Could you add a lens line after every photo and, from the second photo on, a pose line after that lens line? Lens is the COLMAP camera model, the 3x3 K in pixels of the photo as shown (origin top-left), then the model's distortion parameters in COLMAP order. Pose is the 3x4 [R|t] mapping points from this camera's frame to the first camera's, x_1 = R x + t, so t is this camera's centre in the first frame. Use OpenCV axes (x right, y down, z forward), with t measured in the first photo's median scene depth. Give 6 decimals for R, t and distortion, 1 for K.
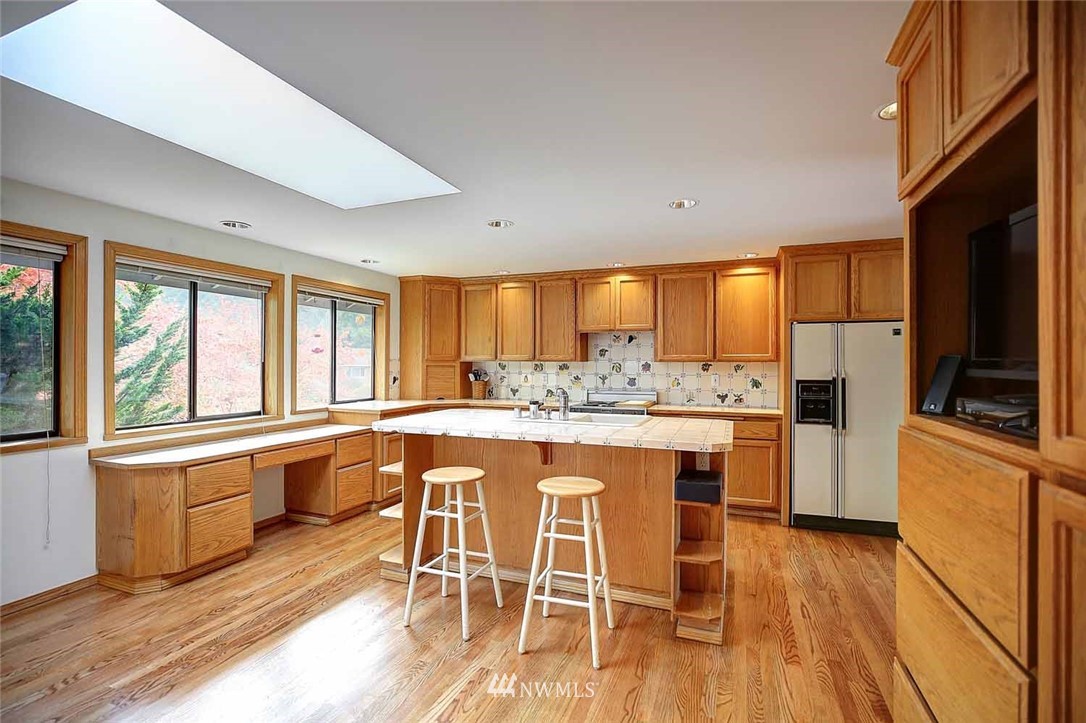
lens RADIAL K [[505.6, 0, 536.9], [0, 505.6, 360.8], [0, 0, 1]] dist [-0.026886, 0.008469]
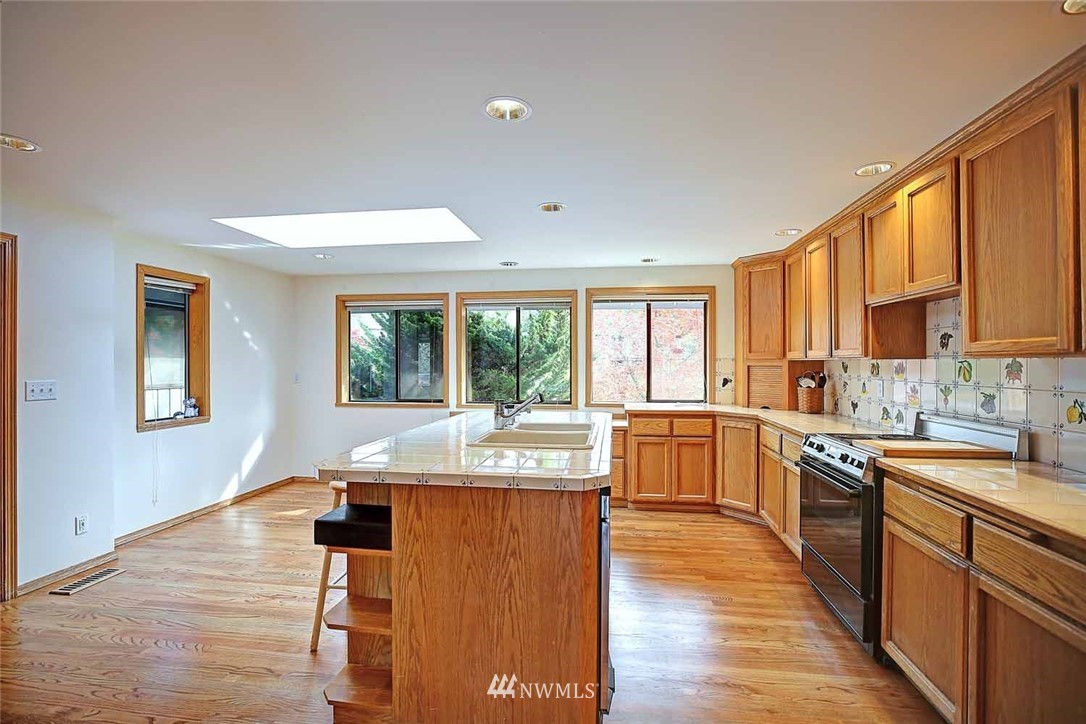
lens RADIAL K [[505.6, 0, 536.9], [0, 505.6, 361.3], [0, 0, 1]] dist [-0.026886, 0.008469]
pose [[0.216718, -0.006410, -0.976213, 0.527926], [0.004402, 0.999975, -0.005589, 0.005749], [0.976224, -0.003086, 0.216741, 0.512052]]
